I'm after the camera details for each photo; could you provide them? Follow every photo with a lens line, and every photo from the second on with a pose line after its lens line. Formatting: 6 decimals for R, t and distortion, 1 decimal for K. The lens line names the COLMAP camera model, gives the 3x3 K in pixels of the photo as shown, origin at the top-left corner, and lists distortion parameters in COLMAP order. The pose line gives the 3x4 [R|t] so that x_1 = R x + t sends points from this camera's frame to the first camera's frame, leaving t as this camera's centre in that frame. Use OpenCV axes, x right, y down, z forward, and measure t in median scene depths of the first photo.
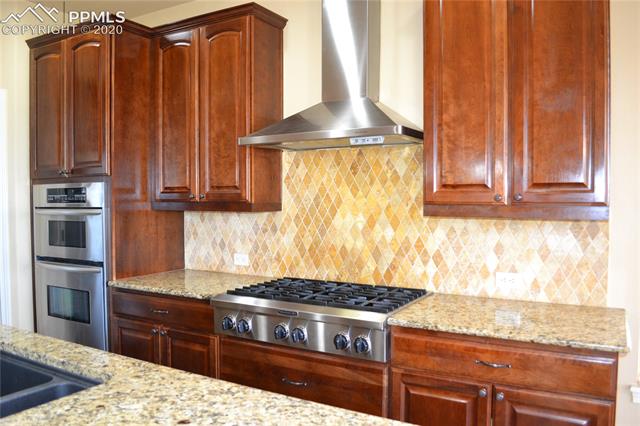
lens RADIAL K [[511.8, 0, 320.0], [0, 511.8, 213.0], [0, 0, 1]] dist [-0.088583, -0.004671]
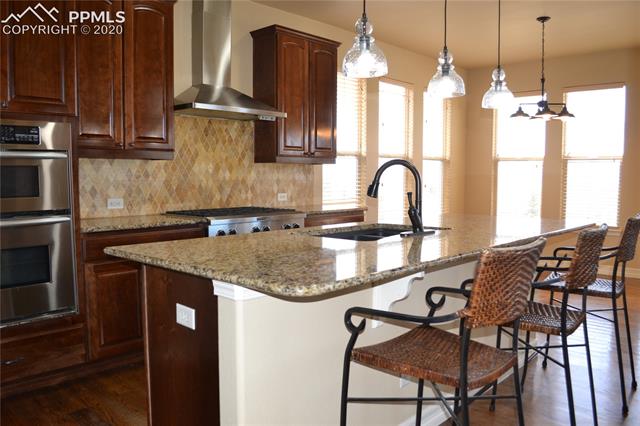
lens RADIAL K [[511.8, 0, 320.0], [0, 511.8, 213.0], [0, 0, 1]] dist [-0.088583, -0.004671]
pose [[0.220016, -0.067659, 0.973147, -1.208615], [0.033169, 0.997534, 0.061856, 0.061569], [-0.974932, 0.018669, 0.221717, 0.335176]]
